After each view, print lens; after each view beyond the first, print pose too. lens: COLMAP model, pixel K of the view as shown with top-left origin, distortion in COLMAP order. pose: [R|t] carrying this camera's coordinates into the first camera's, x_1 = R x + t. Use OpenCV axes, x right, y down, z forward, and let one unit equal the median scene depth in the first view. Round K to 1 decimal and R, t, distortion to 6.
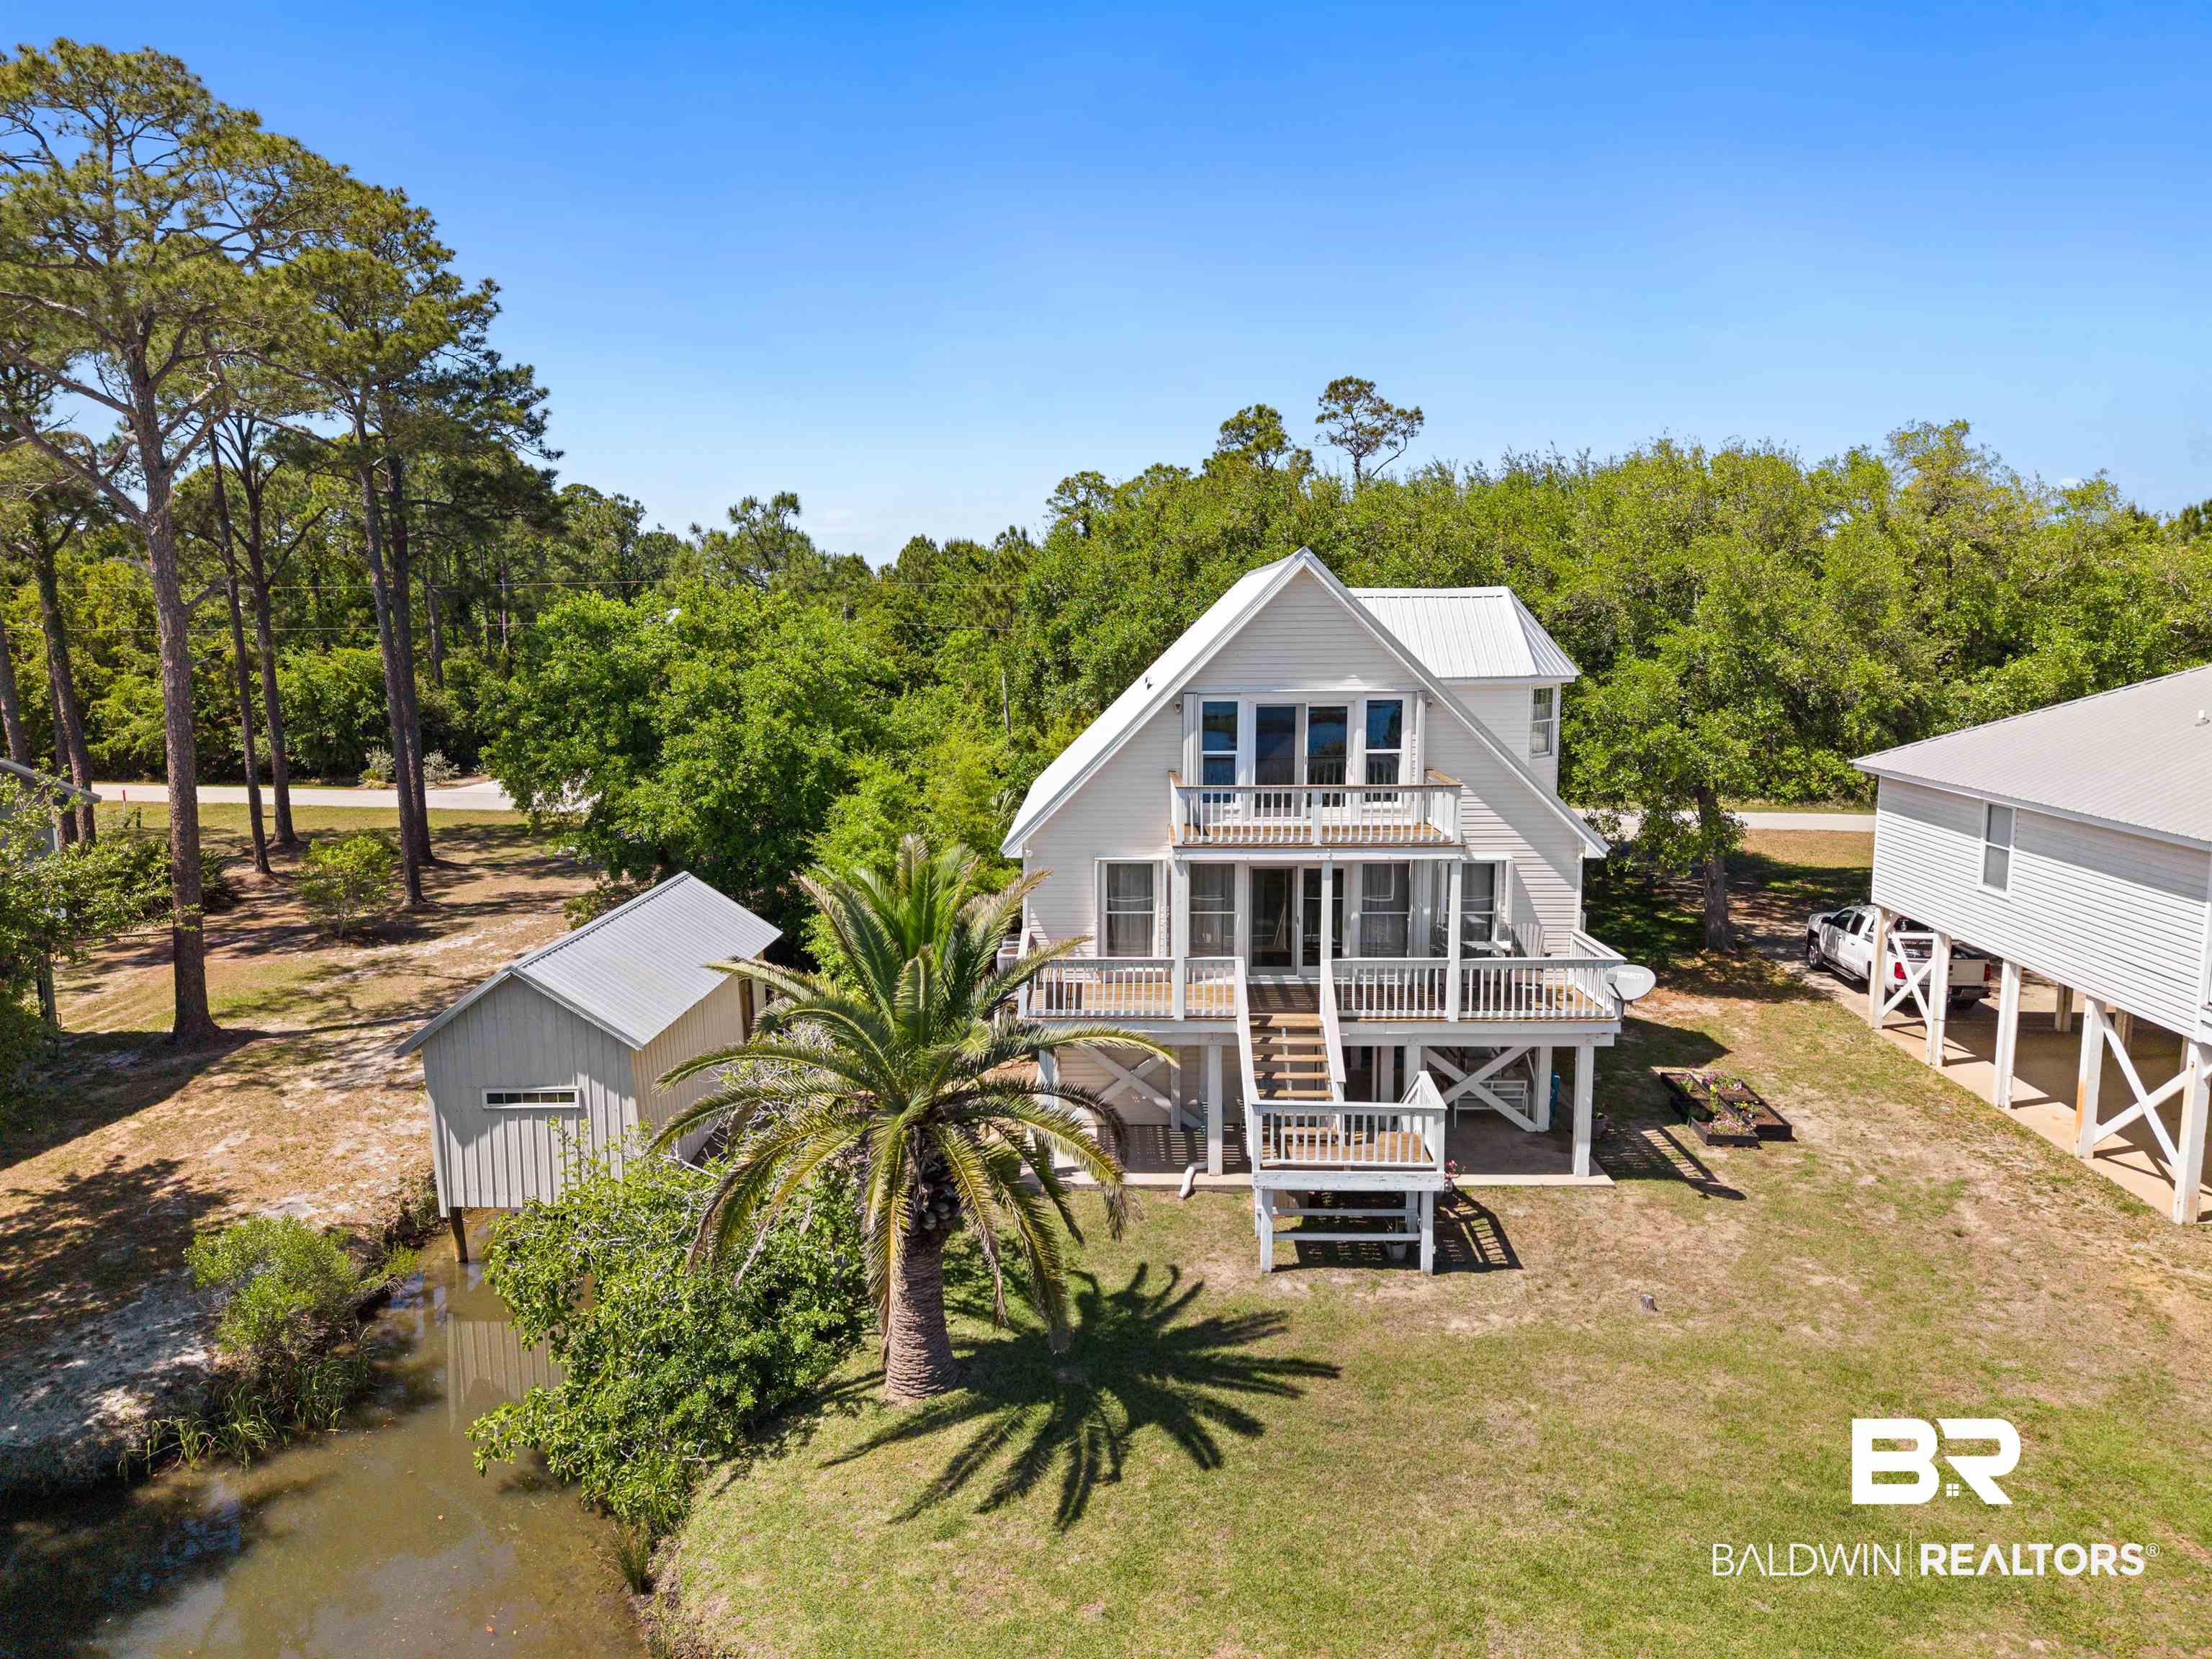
lens RADIAL K [[1489.3, 0, 1117.9], [0, 1489.3, 850.0], [0, 0, 1]] dist [-0.009386, -0.000451]
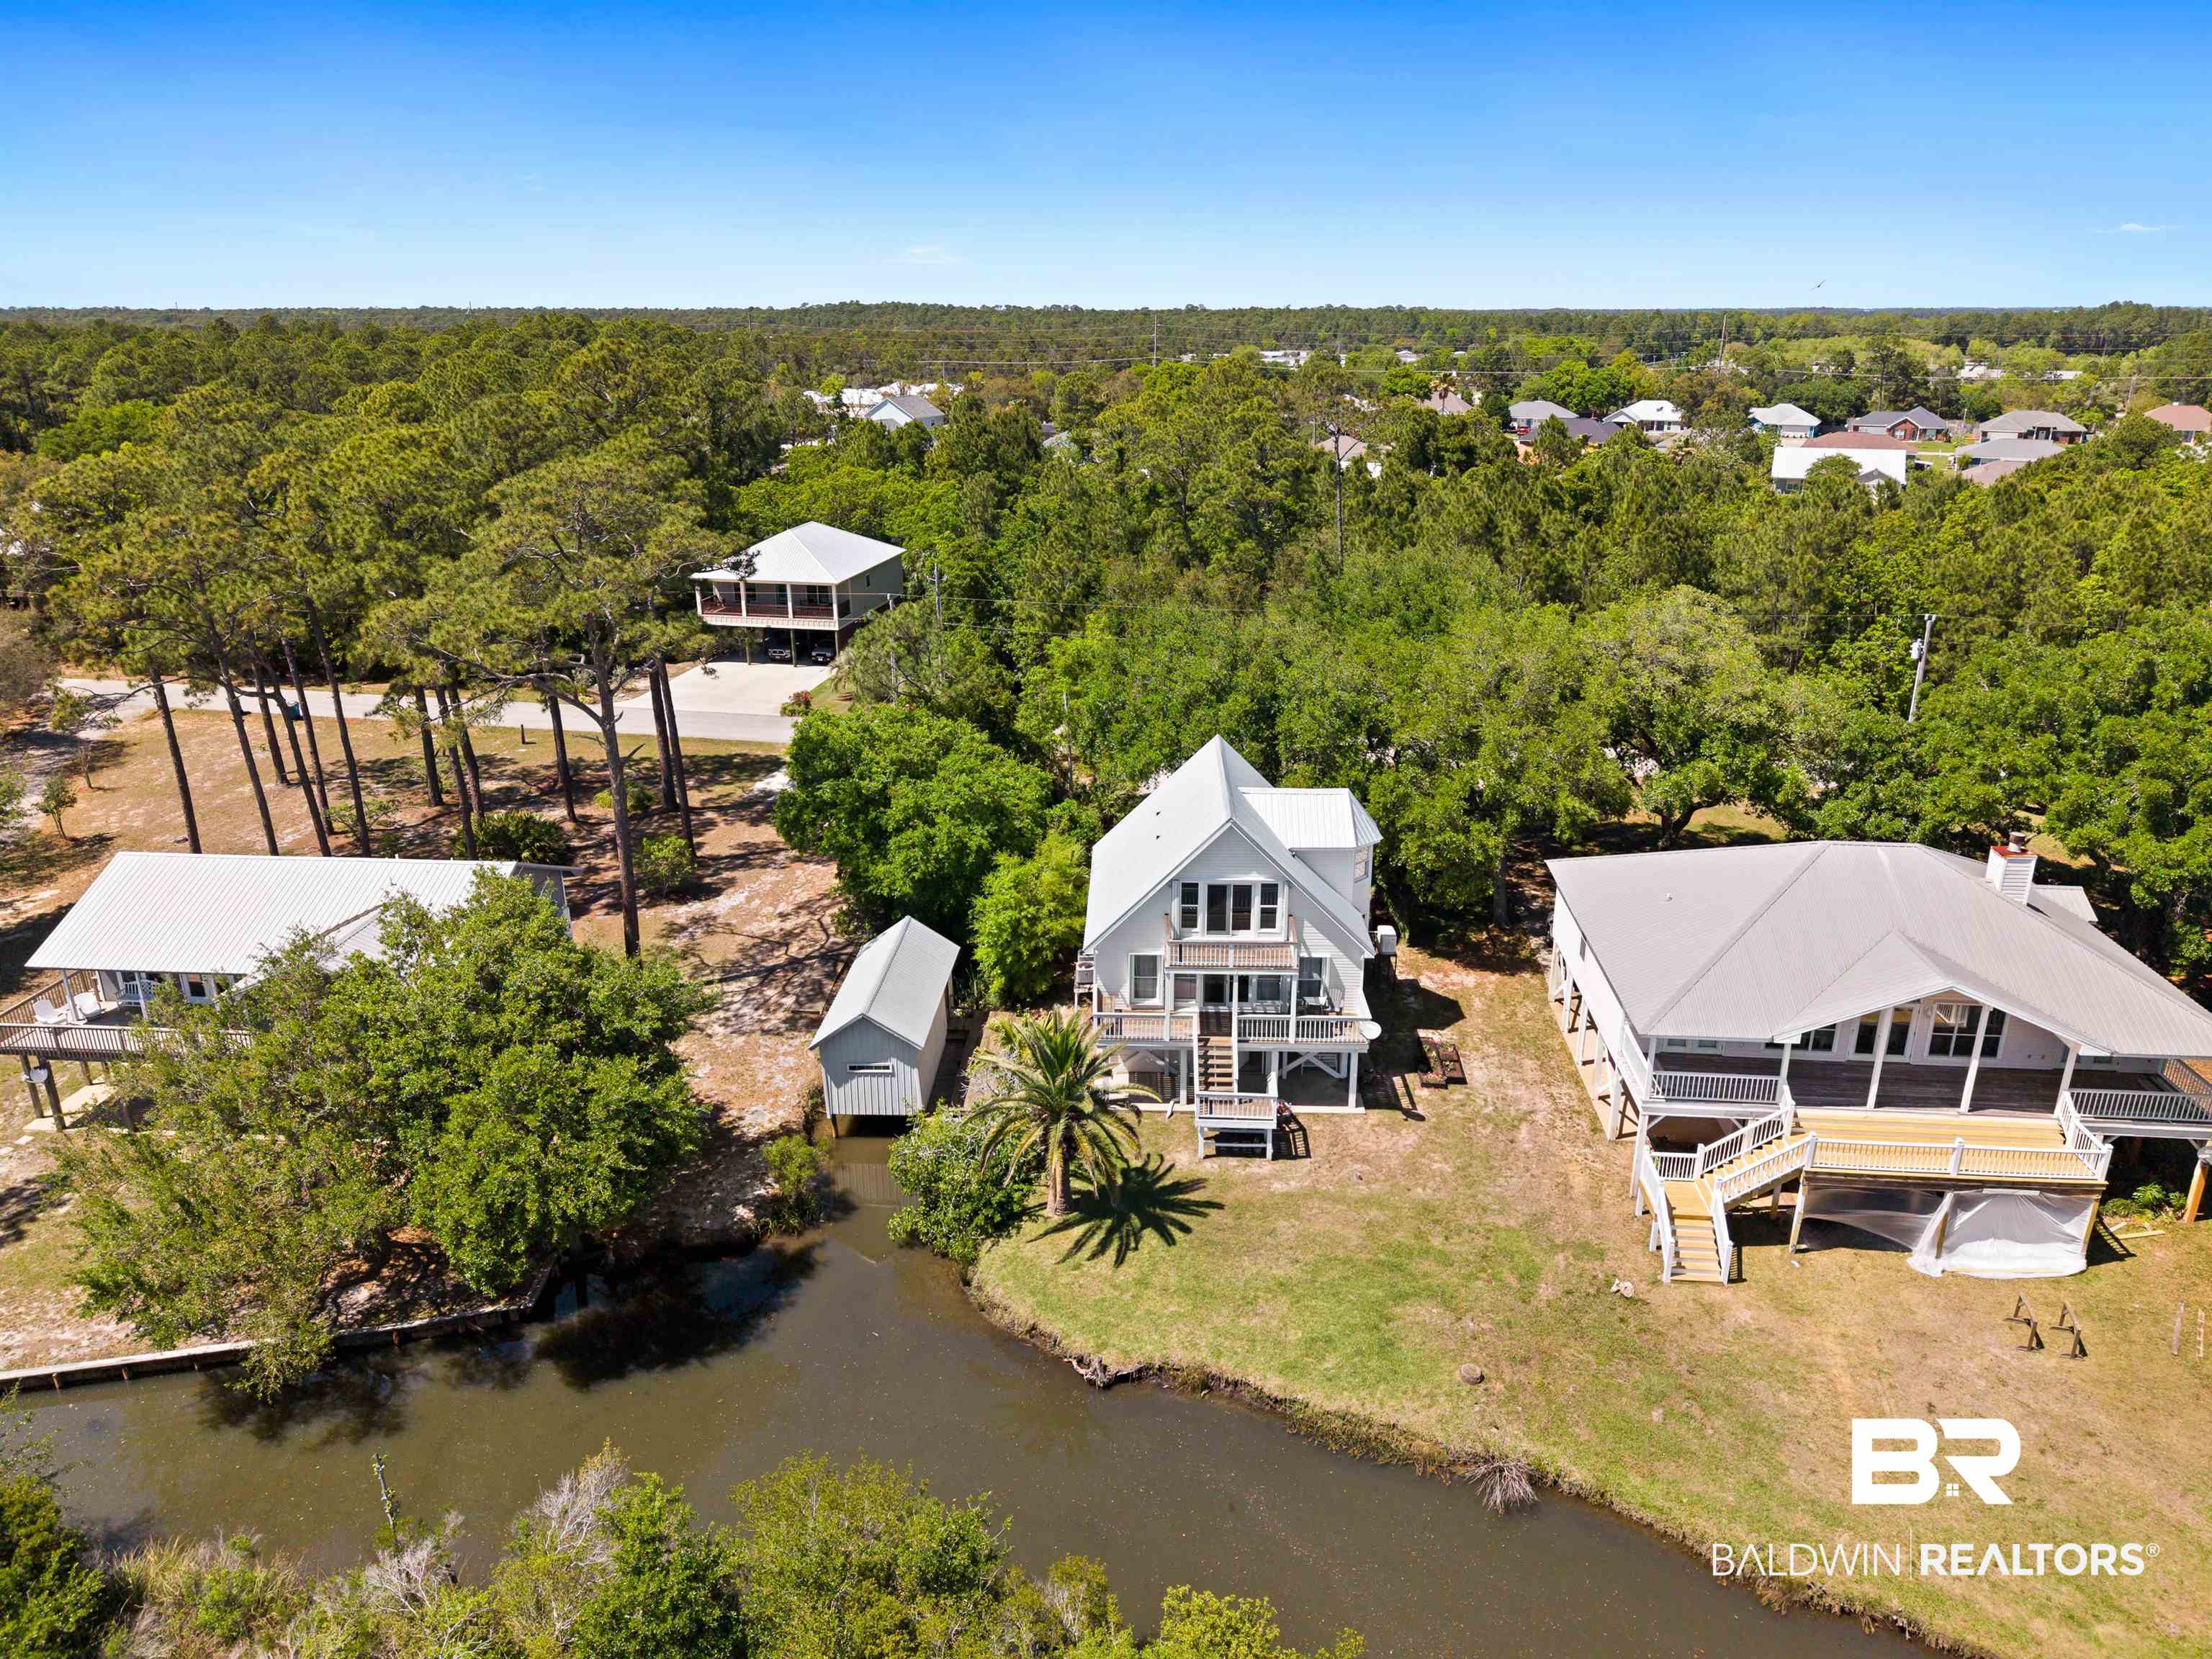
lens RADIAL K [[1489.3, 0, 1123.0], [0, 1489.3, 825.0], [0, 0, 1]] dist [-0.009386, -0.000451]
pose [[0.999863, 0.011334, -0.012034, -0.000877], [-0.008982, 0.983594, 0.180173, -0.577347], [0.013879, -0.180040, 0.983561, -1.071023]]
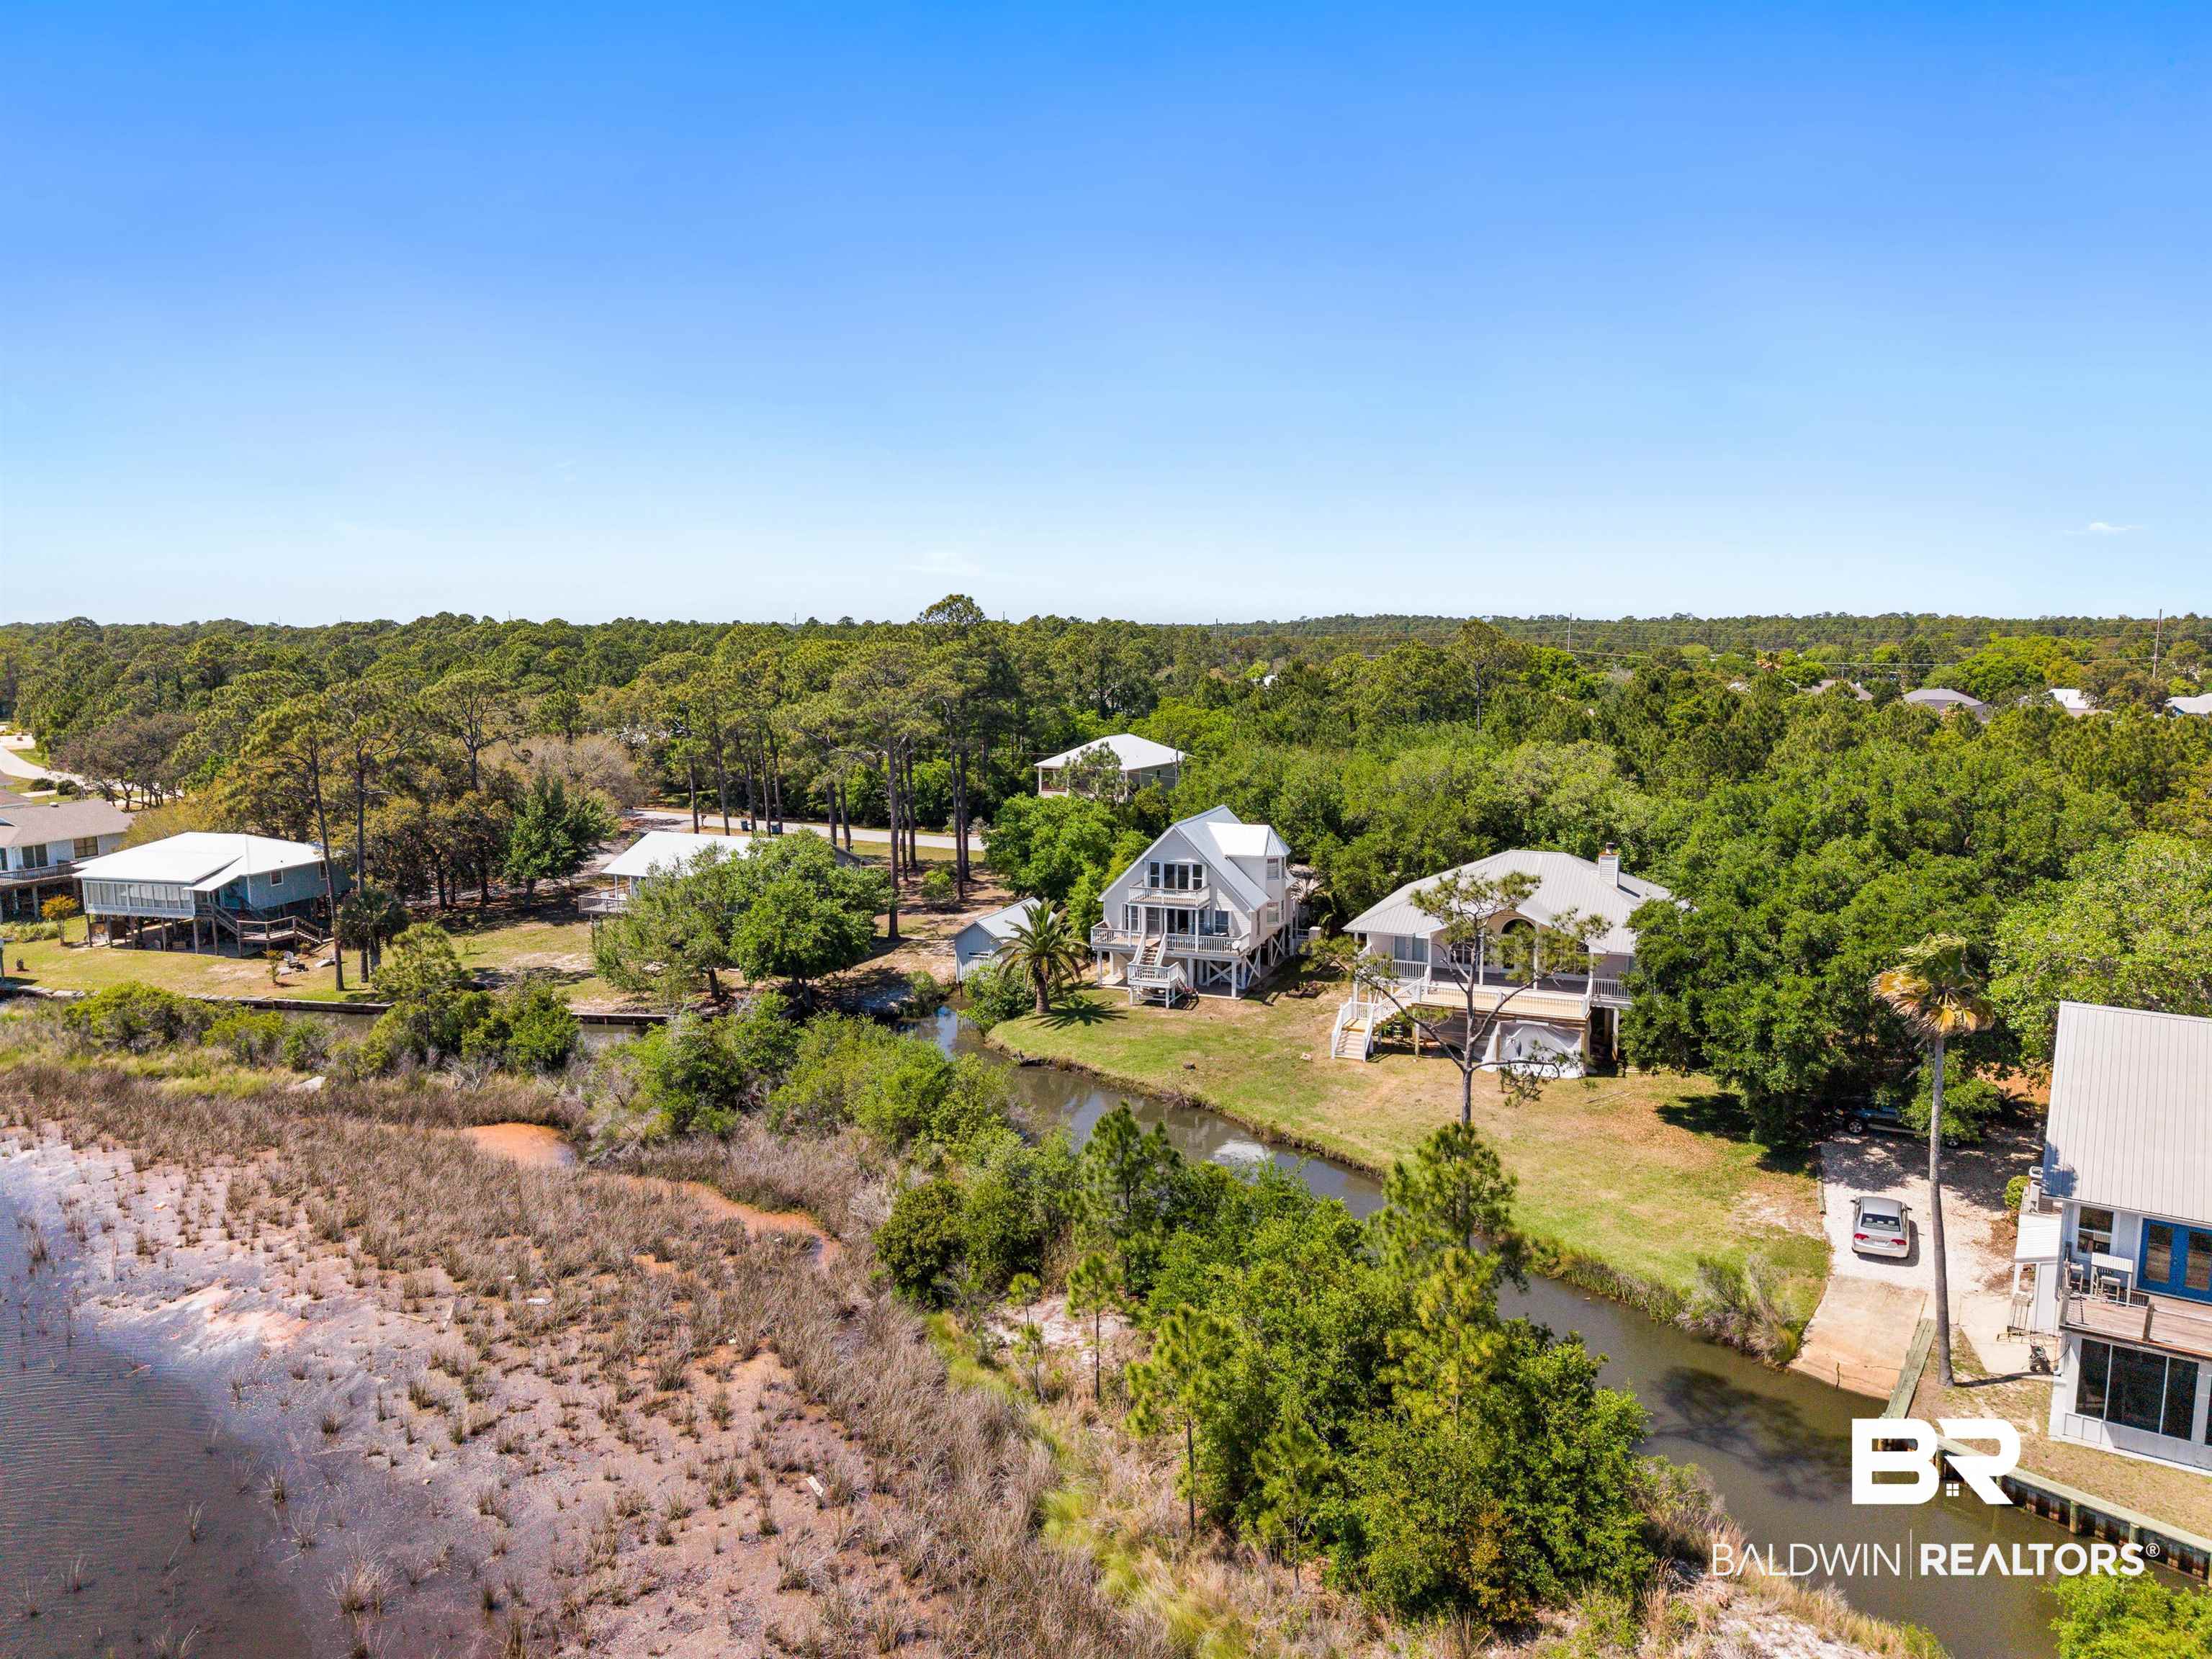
lens RADIAL K [[1489.3, 0, 1116.4], [0, 1489.3, 832.7], [0, 0, 1]] dist [-0.009386, -0.000451]
pose [[0.937172, 0.047641, -0.345599, 1.307290], [-0.052262, 0.998625, -0.004058, -0.160374], [0.344931, 0.021865, 0.938373, -2.608836]]
